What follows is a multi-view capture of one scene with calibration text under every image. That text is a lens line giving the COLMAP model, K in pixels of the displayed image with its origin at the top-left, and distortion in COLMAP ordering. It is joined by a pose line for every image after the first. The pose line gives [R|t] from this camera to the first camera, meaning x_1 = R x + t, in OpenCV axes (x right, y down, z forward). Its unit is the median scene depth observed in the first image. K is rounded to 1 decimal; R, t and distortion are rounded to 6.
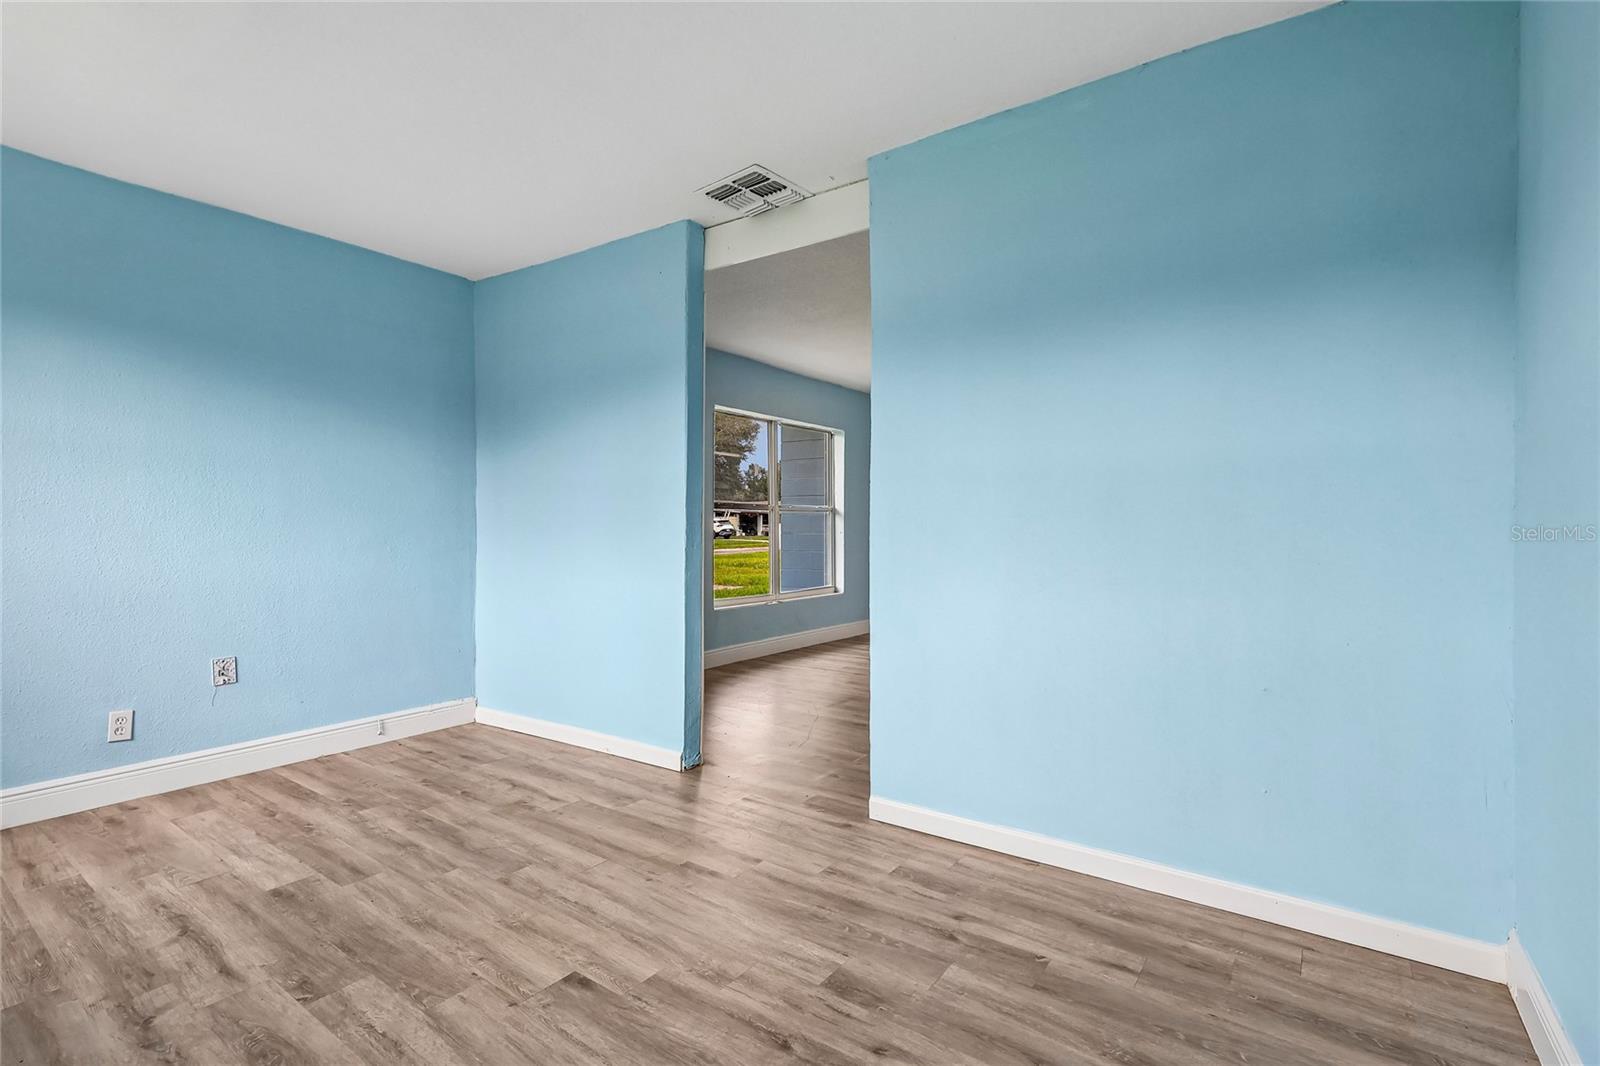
lens RADIAL K [[741.7, 0, 809.5], [0, 741.7, 527.2], [0, 0, 1]] dist [-0.002236, -0.001428]
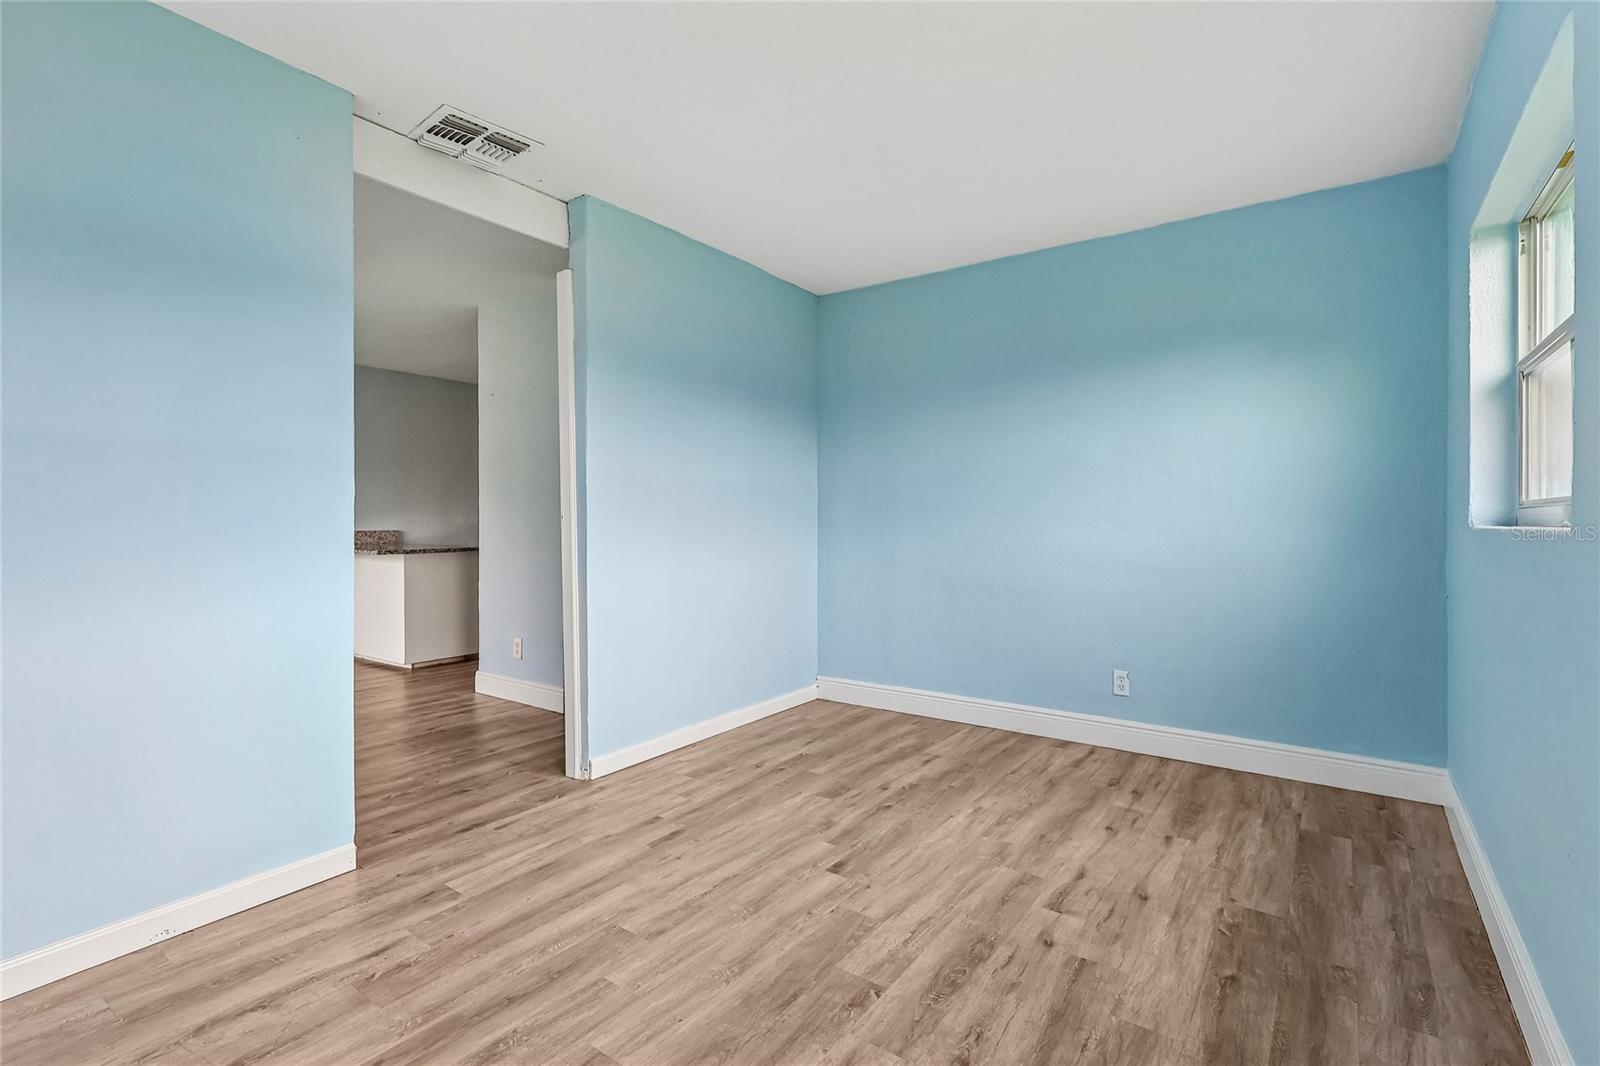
lens RADIAL K [[741.7, 0, 798.0], [0, 741.7, 530.4], [0, 0, 1]] dist [-0.002236, -0.001428]
pose [[0.014583, -0.020111, 0.999691, -1.491609], [0.008301, 0.999766, 0.019992, -0.007428], [-0.999859, 0.008007, 0.014747, 0.969551]]
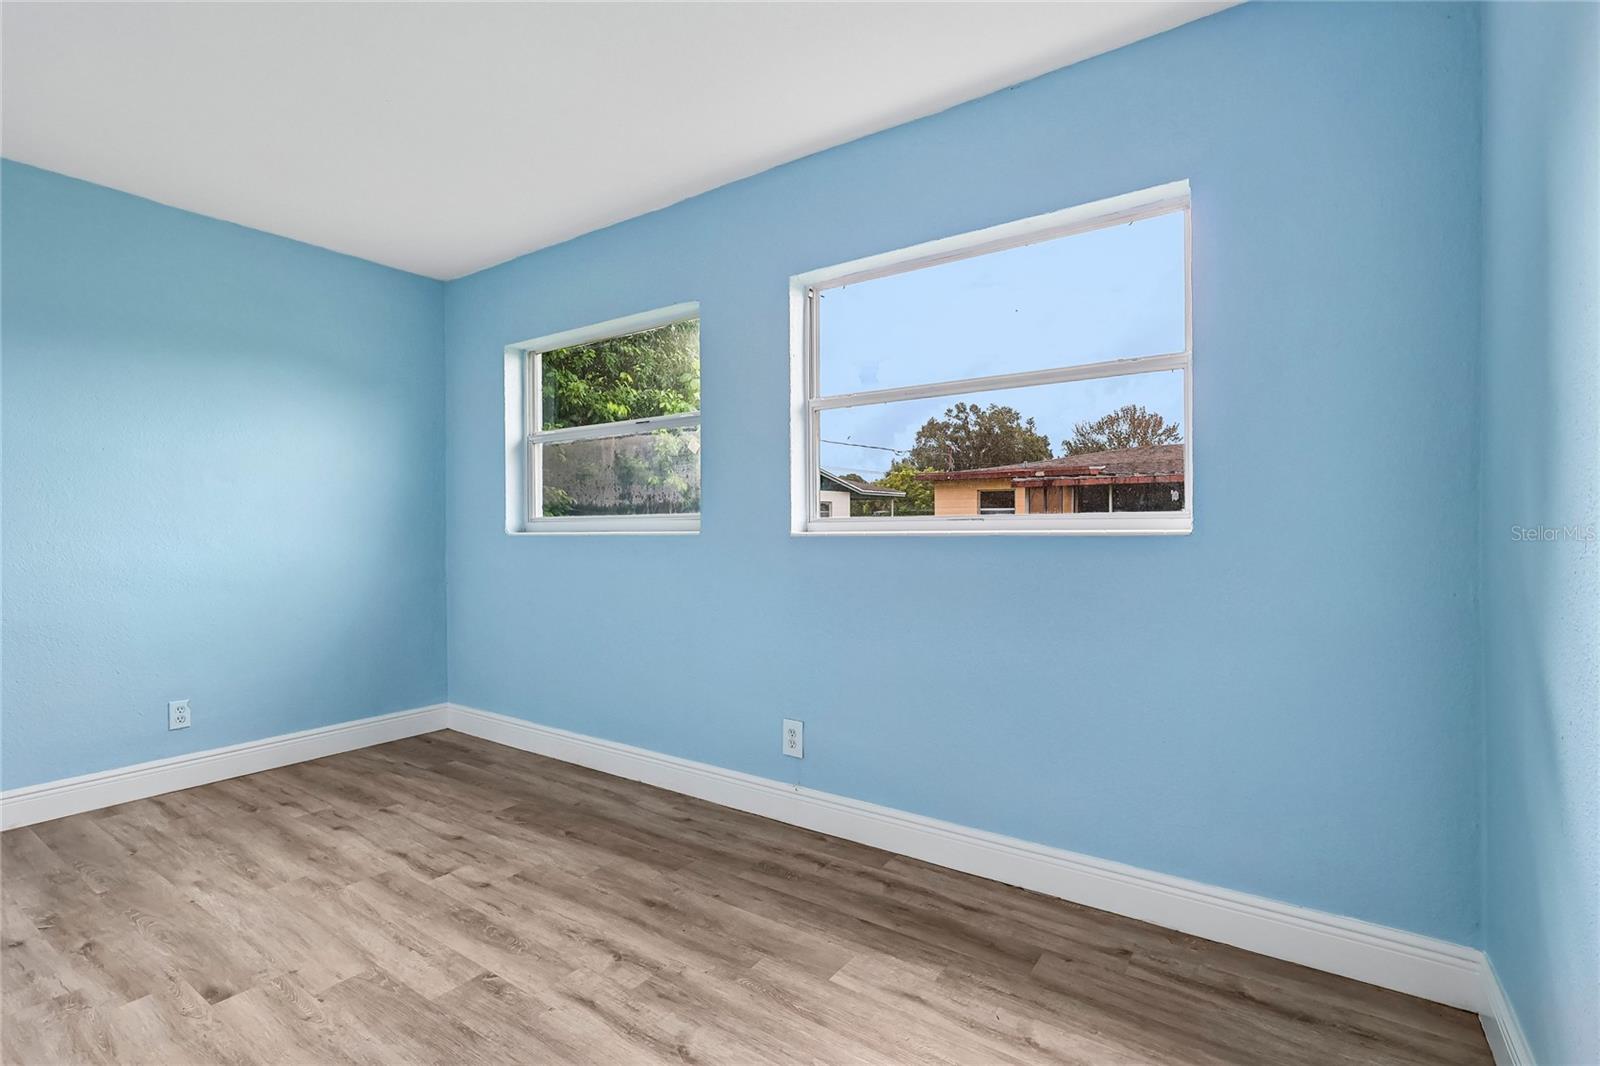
lens RADIAL K [[741.7, 0, 794.0], [0, 741.7, 538.4], [0, 0, 1]] dist [-0.002236, -0.001428]
pose [[-0.999980, -0.000777, -0.006254, -0.988799], [-0.000907, 0.999782, 0.020878, -0.007398], [0.006237, 0.020883, -0.999762, 1.822050]]
